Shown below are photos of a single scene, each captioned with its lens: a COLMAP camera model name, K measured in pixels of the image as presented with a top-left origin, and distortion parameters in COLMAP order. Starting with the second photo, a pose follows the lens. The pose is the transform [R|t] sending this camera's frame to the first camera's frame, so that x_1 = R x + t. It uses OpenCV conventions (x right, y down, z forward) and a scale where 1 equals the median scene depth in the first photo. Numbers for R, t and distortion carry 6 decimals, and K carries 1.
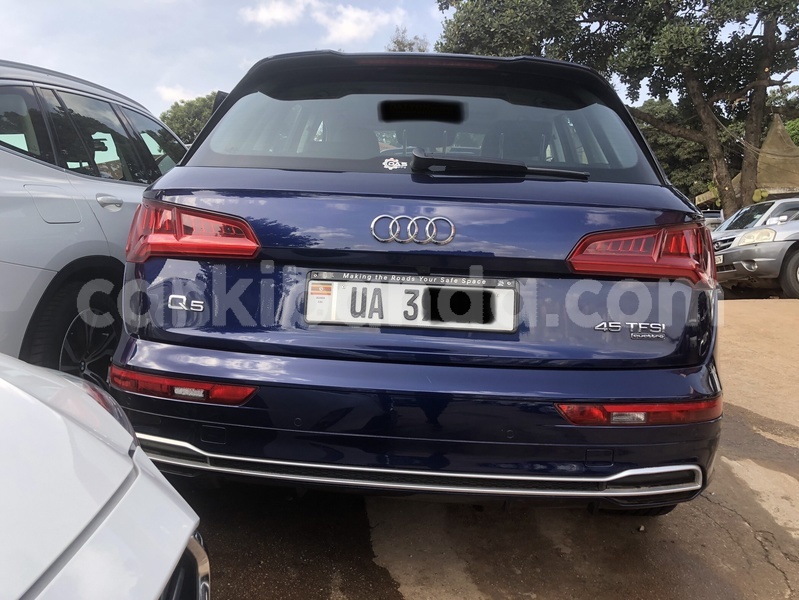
lens RADIAL K [[685.4, 0, 400.2], [0, 685.4, 299.8], [0, 0, 1]] dist [0.047721, -0.016753]
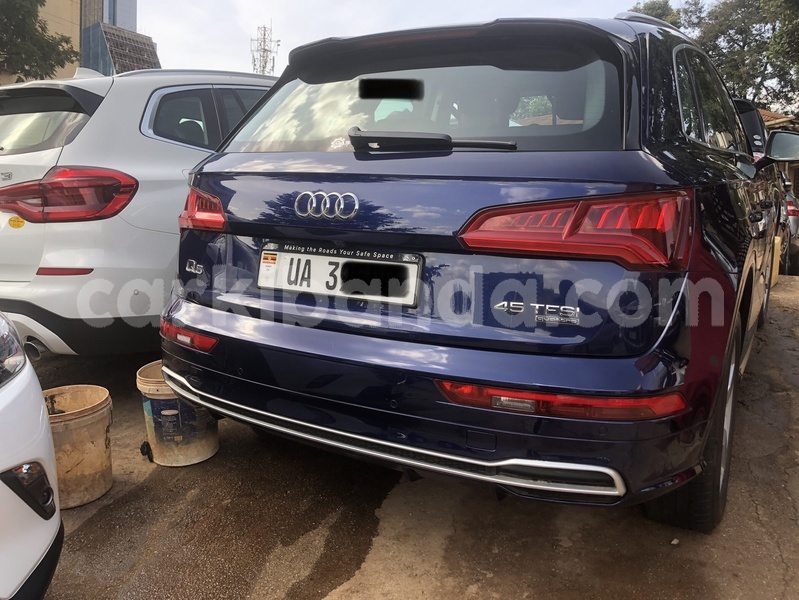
lens RADIAL K [[685.4, 0, 399.1], [0, 685.4, 298.1], [0, 0, 1]] dist [0.047721, -0.016753]
pose [[0.879144, 0.055920, -0.473264, 0.609422], [-0.033691, 0.997900, 0.055324, -0.020115], [0.475364, -0.032693, 0.879182, 0.098252]]
